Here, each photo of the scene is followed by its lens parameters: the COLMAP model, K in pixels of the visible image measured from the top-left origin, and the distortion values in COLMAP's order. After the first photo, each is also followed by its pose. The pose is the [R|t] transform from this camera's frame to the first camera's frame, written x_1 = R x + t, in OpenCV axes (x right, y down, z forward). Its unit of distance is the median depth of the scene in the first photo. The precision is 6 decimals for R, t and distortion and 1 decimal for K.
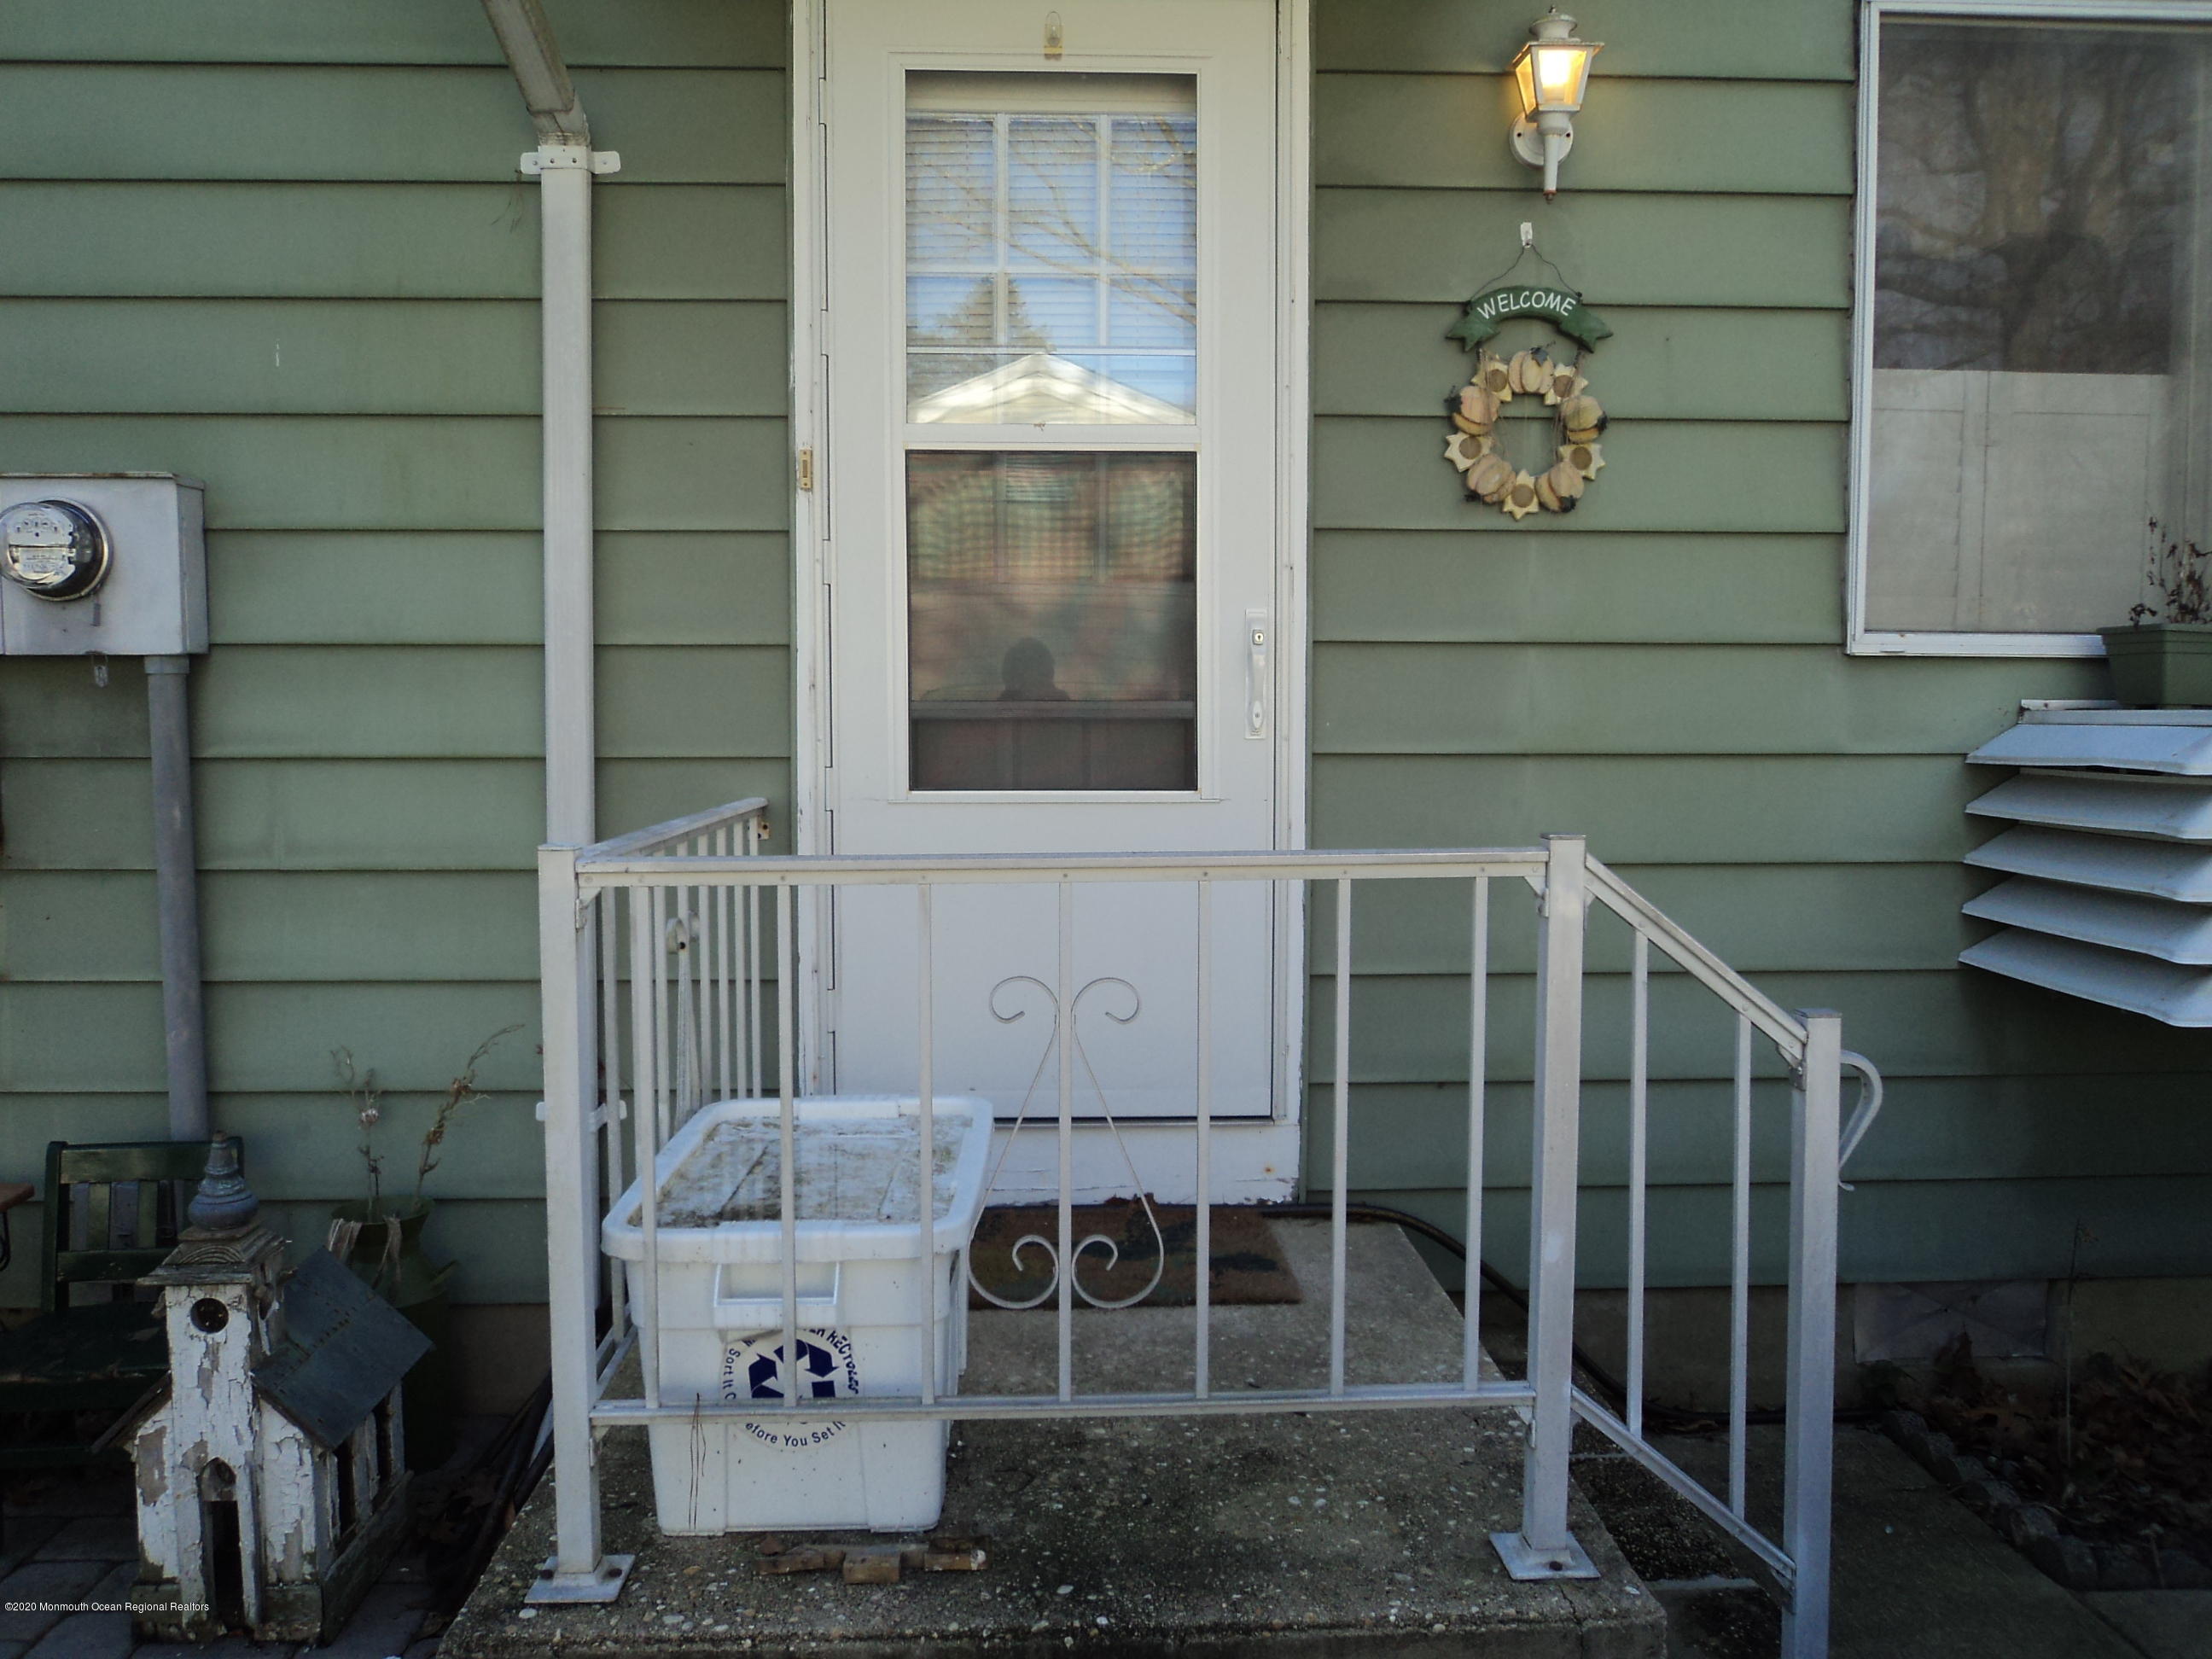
lens RADIAL K [[1757.5, 0, 1109.1], [0, 1757.5, 822.4], [0, 0, 1]] dist [-0.028128, 0.008376]
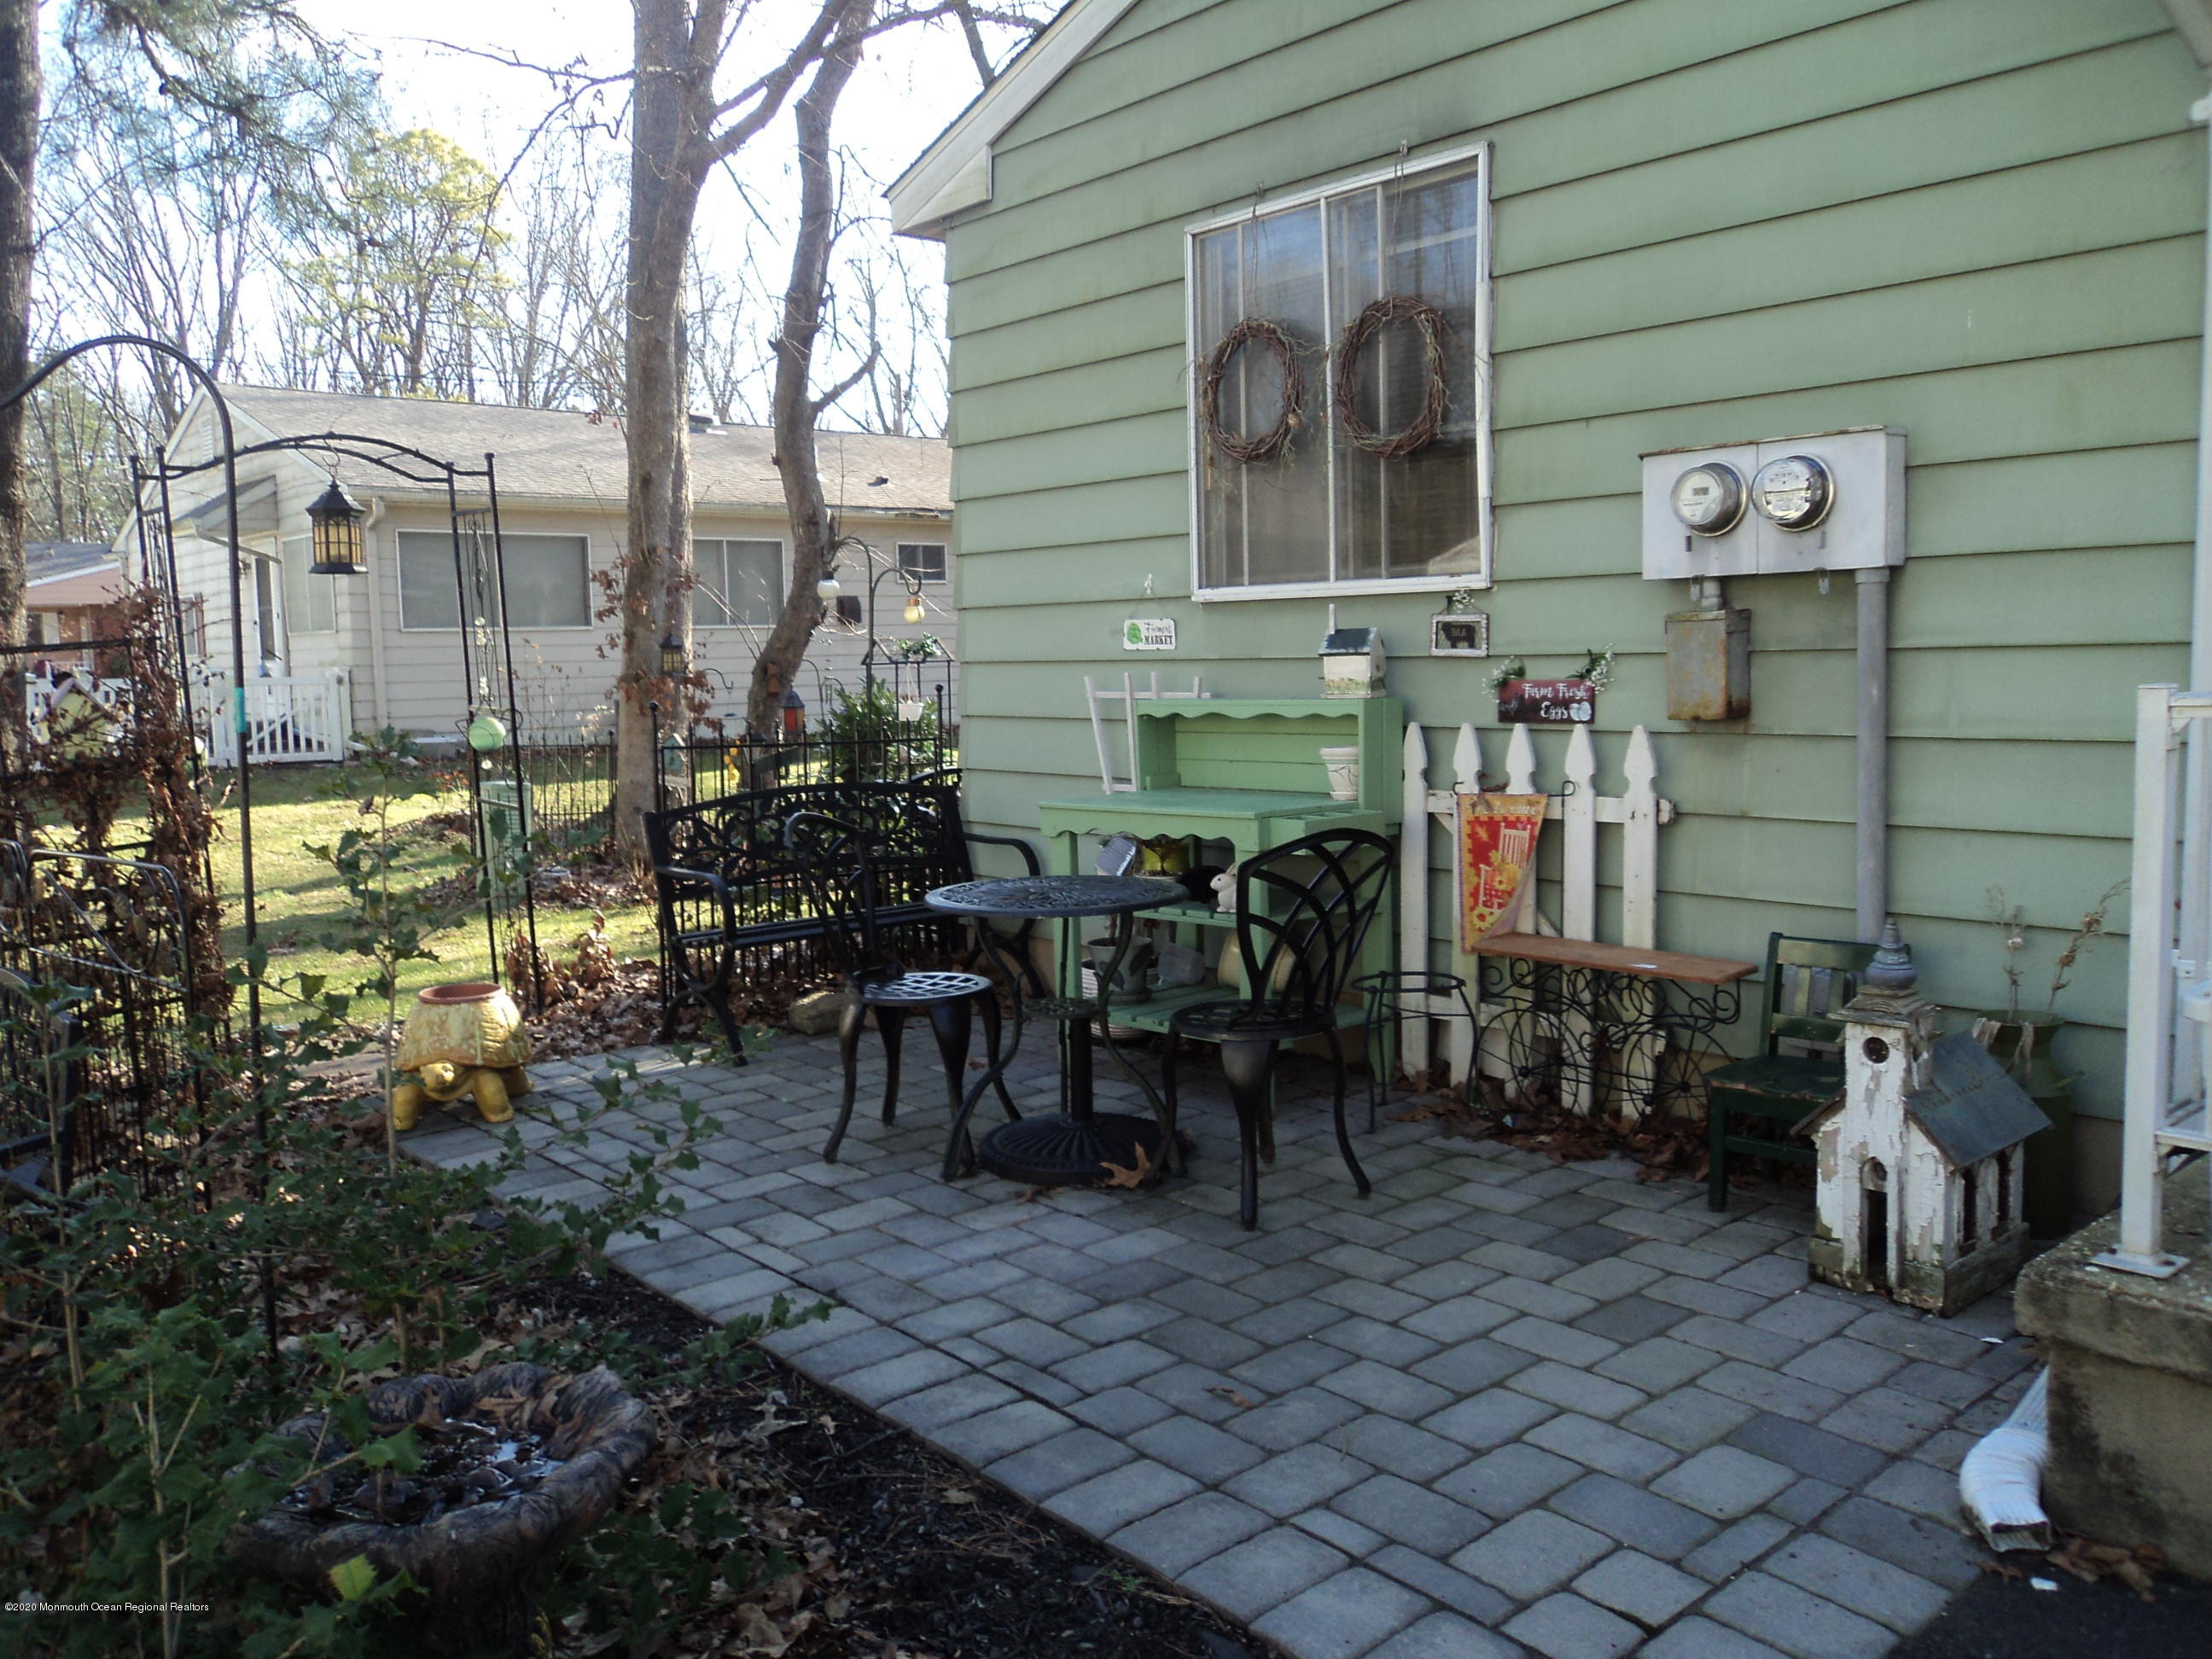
lens RADIAL K [[1757.5, 0, 1109.1], [0, 1757.5, 822.4], [0, 0, 1]] dist [-0.028128, 0.008376]
pose [[0.616782, 0.056704, -0.785089, 0.168707], [-0.030563, 0.998375, 0.048098, 0.058166], [0.786540, -0.005671, 0.617513, -0.300419]]
